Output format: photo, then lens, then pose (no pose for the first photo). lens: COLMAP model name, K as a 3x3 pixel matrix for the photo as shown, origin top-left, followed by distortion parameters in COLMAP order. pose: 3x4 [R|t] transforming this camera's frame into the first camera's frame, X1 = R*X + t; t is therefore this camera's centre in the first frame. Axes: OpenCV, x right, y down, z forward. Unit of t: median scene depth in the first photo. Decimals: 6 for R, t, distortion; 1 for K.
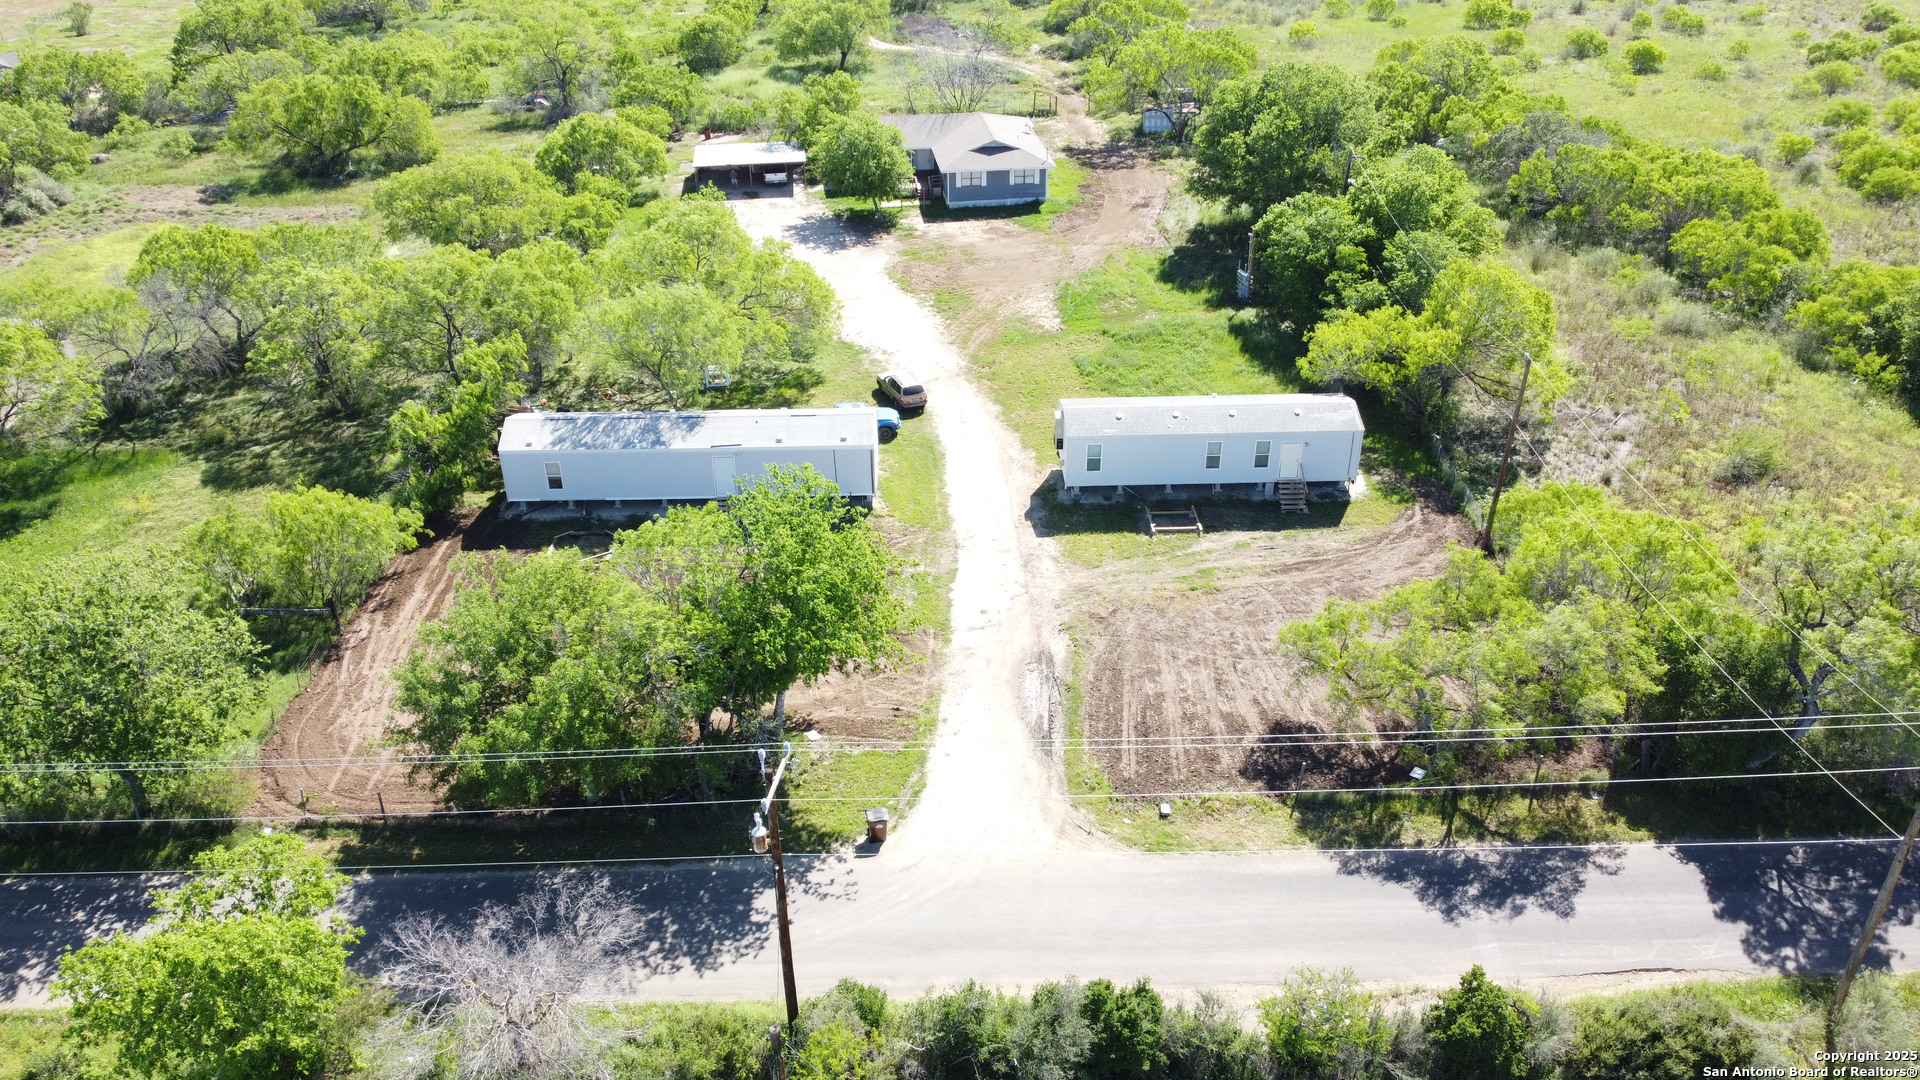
lens RADIAL K [[1436.8, 0, 960.0], [0, 1436.8, 540.0], [0, 0, 1]] dist [0.006253, 0.000868]
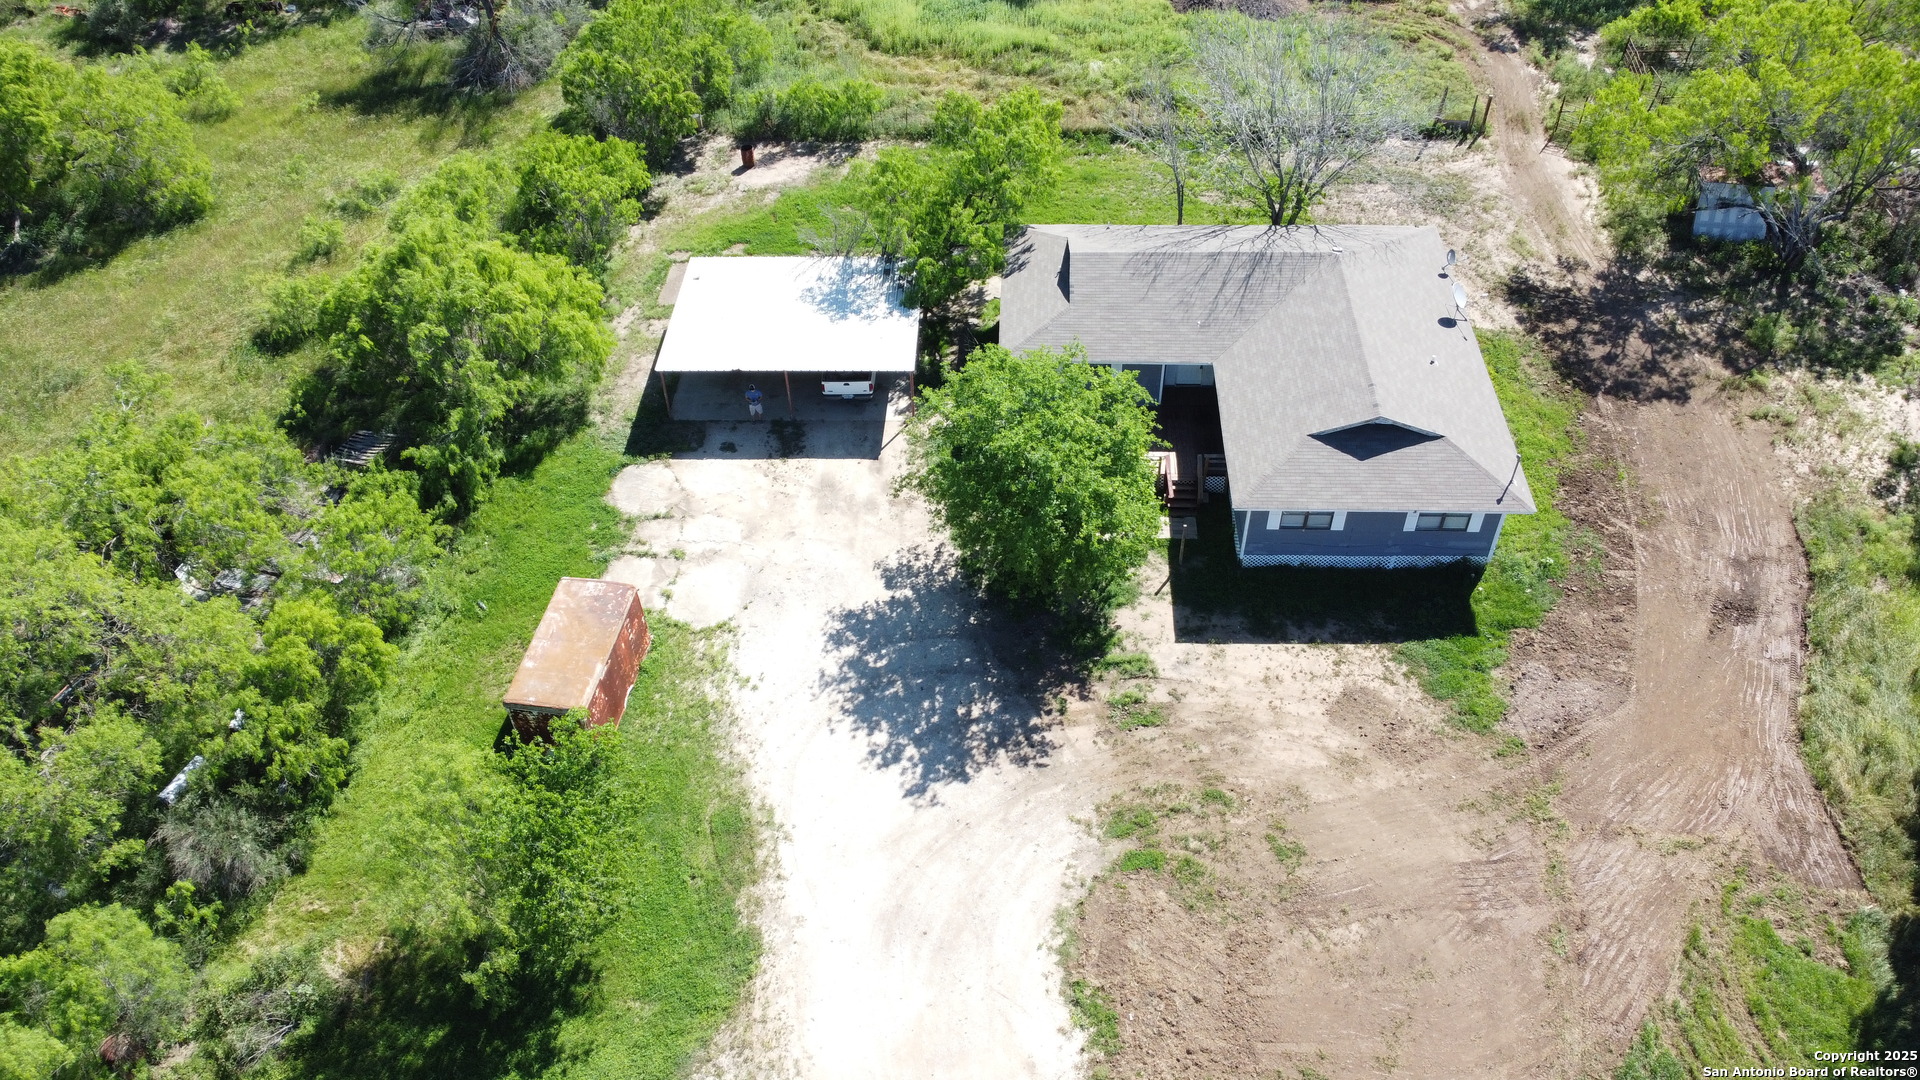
lens RADIAL K [[1437.8, 0, 960.0], [0, 1437.8, 540.0], [0, 0, 1]] dist [0.001465, -0.000987]
pose [[0.987224, 0.111081, -0.114231, -0.037608], [-0.077692, 0.961509, 0.263561, -0.312186], [0.139111, -0.251319, 0.957855, 0.550605]]
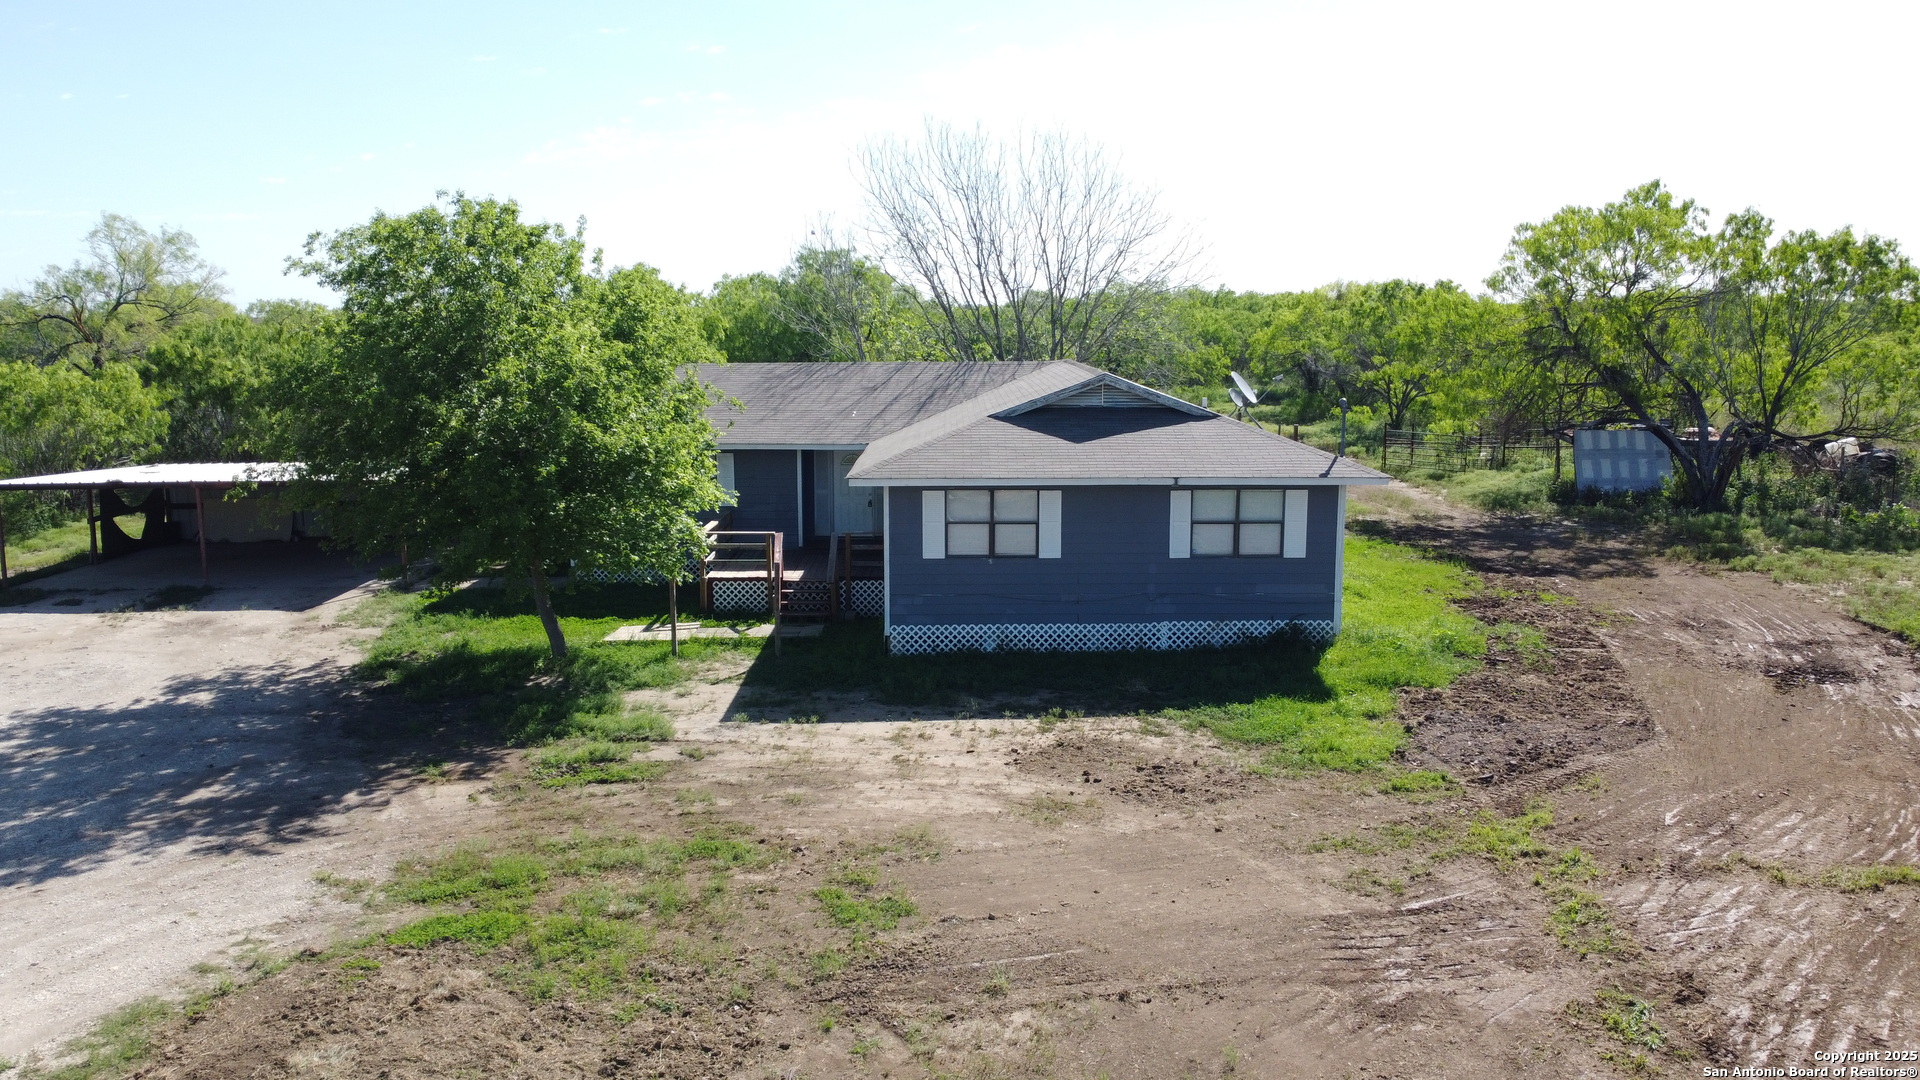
lens RADIAL K [[1437.8, 0, 960.0], [0, 1437.8, 540.0], [0, 0, 1]] dist [0.001465, -0.000987]
pose [[0.993124, 0.021815, -0.115012, 0.025669], [-0.062465, 0.929675, -0.363046, -0.154383], [0.099004, 0.367734, 0.924646, 0.727125]]
